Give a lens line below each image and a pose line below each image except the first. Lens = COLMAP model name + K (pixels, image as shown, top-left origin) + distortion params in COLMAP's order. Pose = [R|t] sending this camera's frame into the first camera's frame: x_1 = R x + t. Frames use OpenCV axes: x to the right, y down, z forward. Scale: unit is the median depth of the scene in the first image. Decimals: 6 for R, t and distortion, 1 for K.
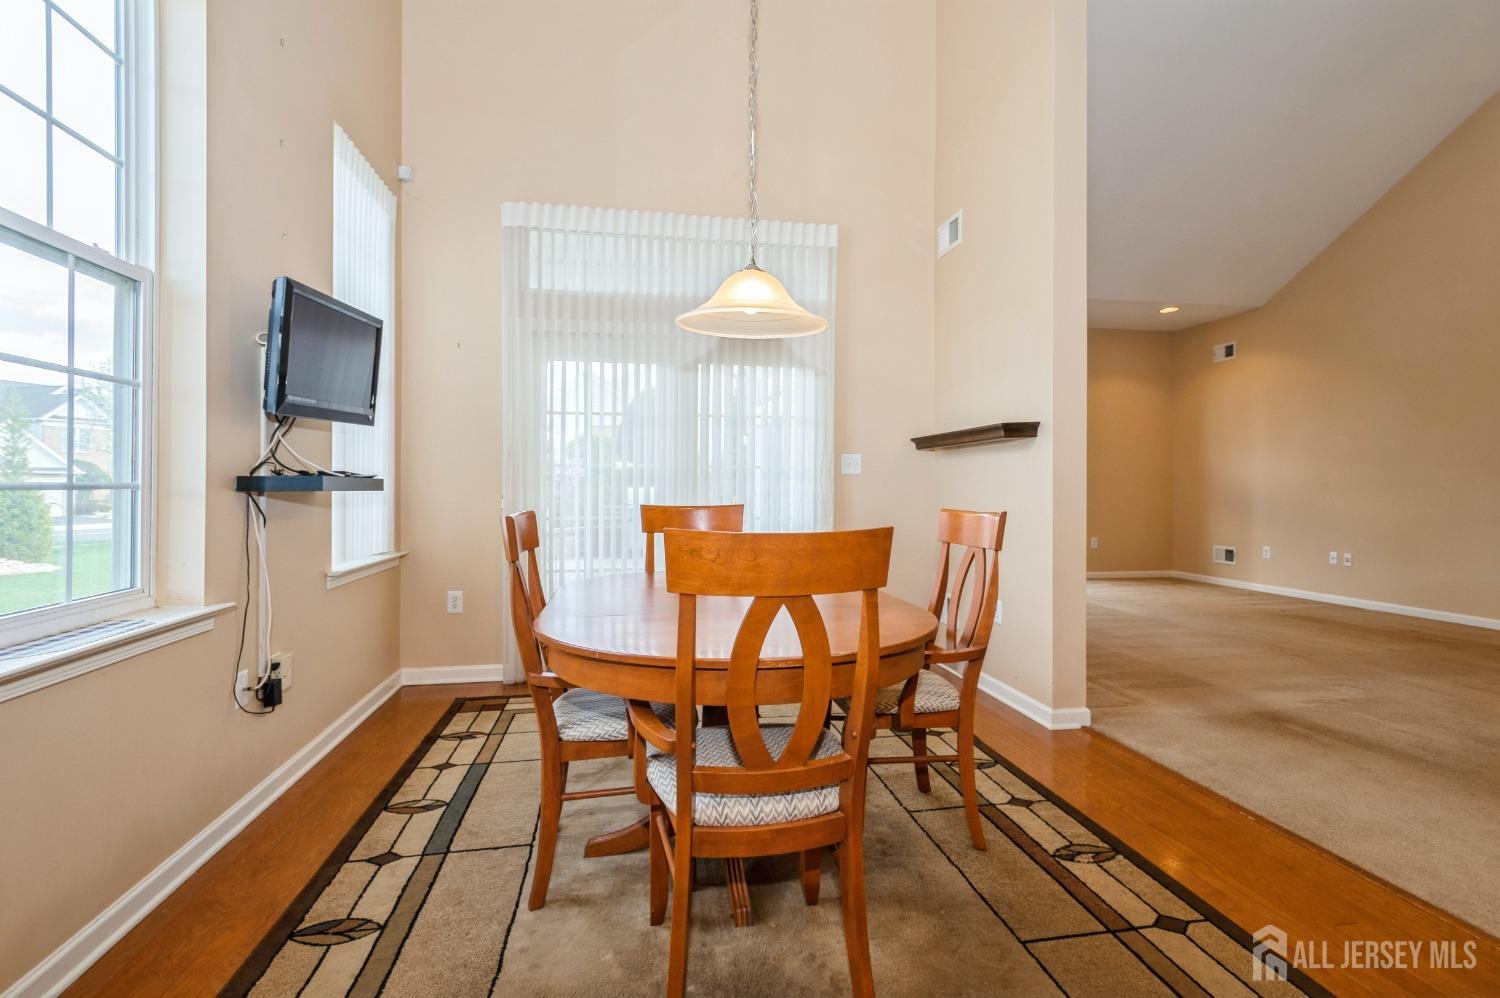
lens RADIAL K [[700.5, 0, 743.5], [0, 700.5, 486.9], [0, 0, 1]] dist [0.014082, -0.003617]
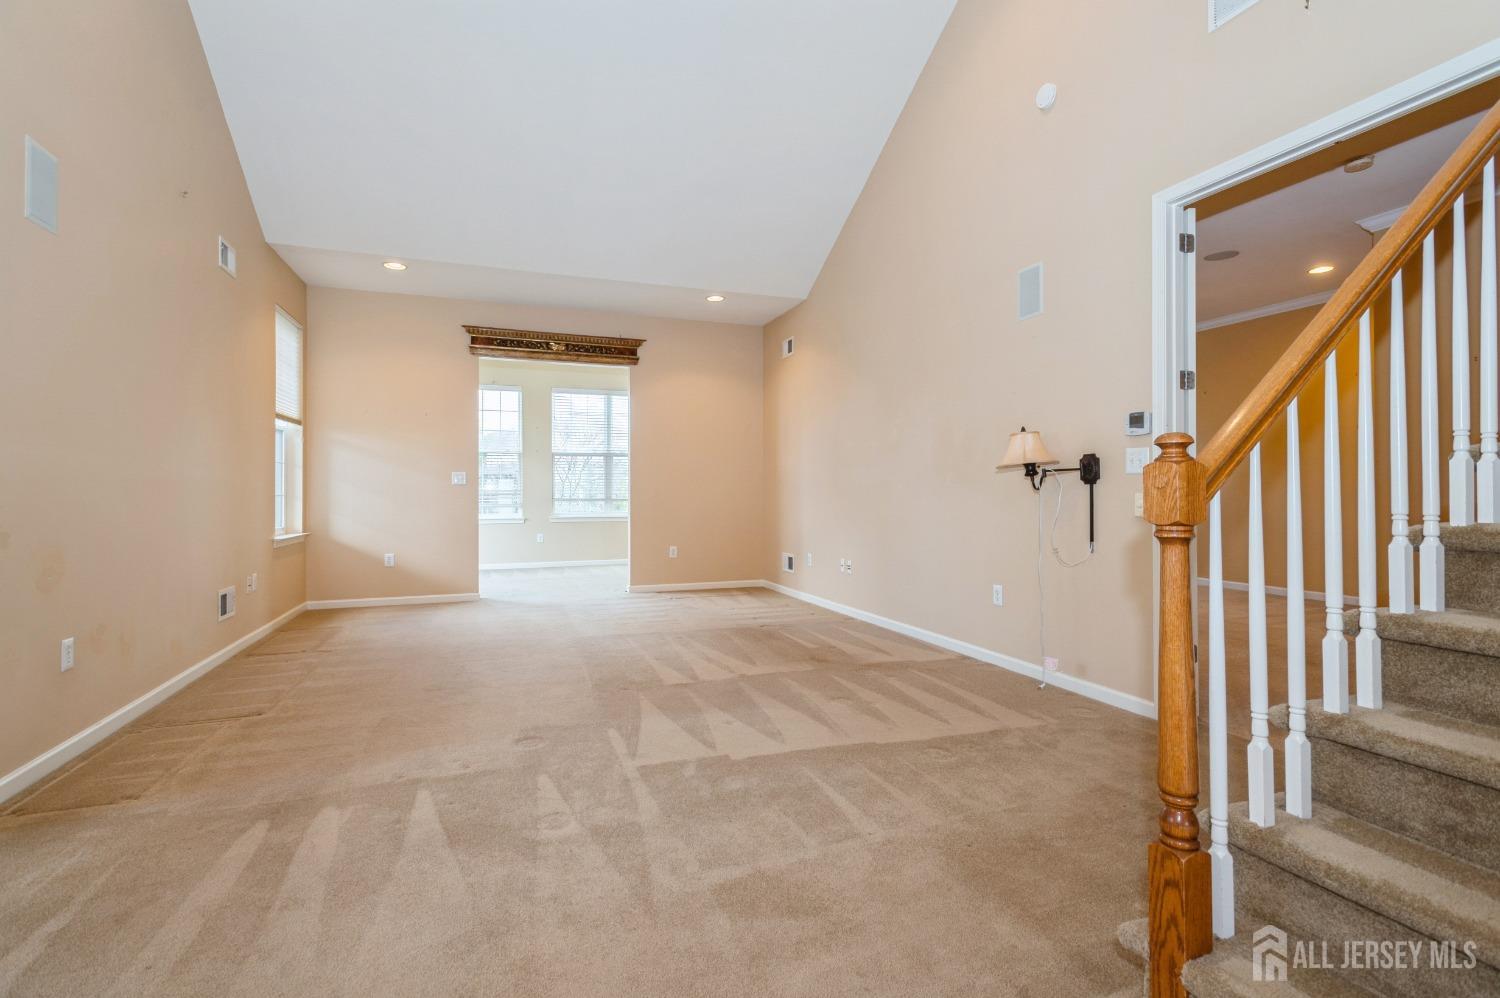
lens RADIAL K [[700.5, 0, 757.9], [0, 700.5, 487.8], [0, 0, 1]] dist [0.014082, -0.003617]
pose [[0.980062, -0.001234, 0.198687, 0.464586], [0.002659, 0.999973, -0.006903, 0.002823], [-0.198673, 0.007294, 0.980039, 0.089939]]
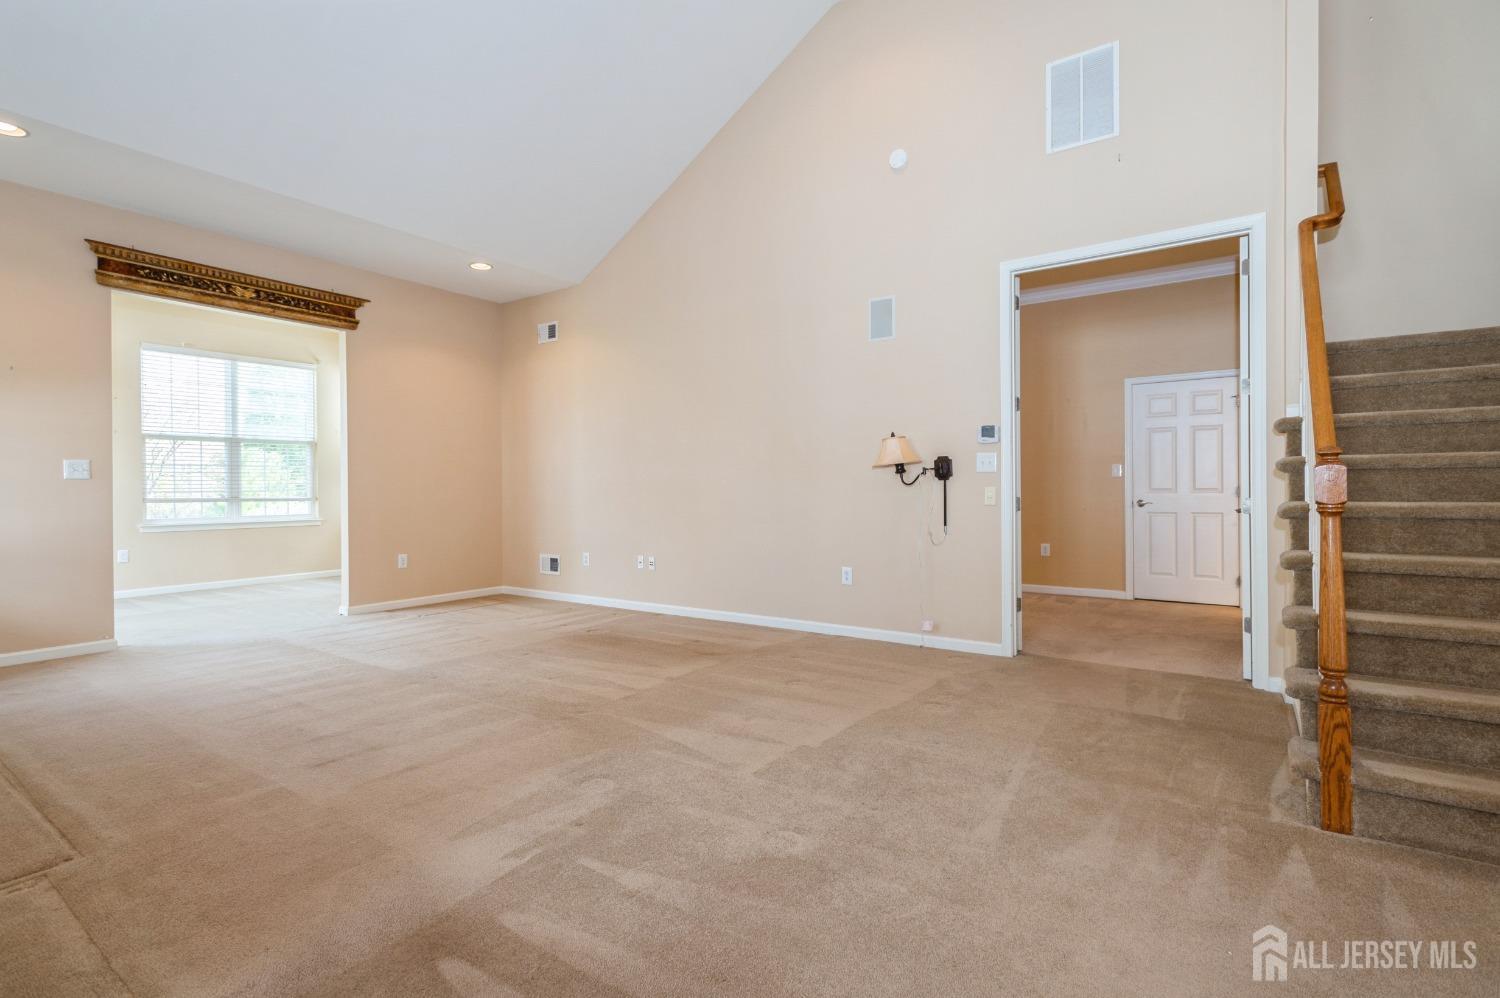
lens RADIAL K [[700.5, 0, 760.6], [0, 700.5, 489.1], [0, 0, 1]] dist [0.014082, -0.003617]
pose [[0.690346, -0.005868, 0.723455, 0.237767], [0.006494, 0.999977, 0.001914, 0.002996], [-0.723450, 0.003377, 0.690369, 0.212196]]
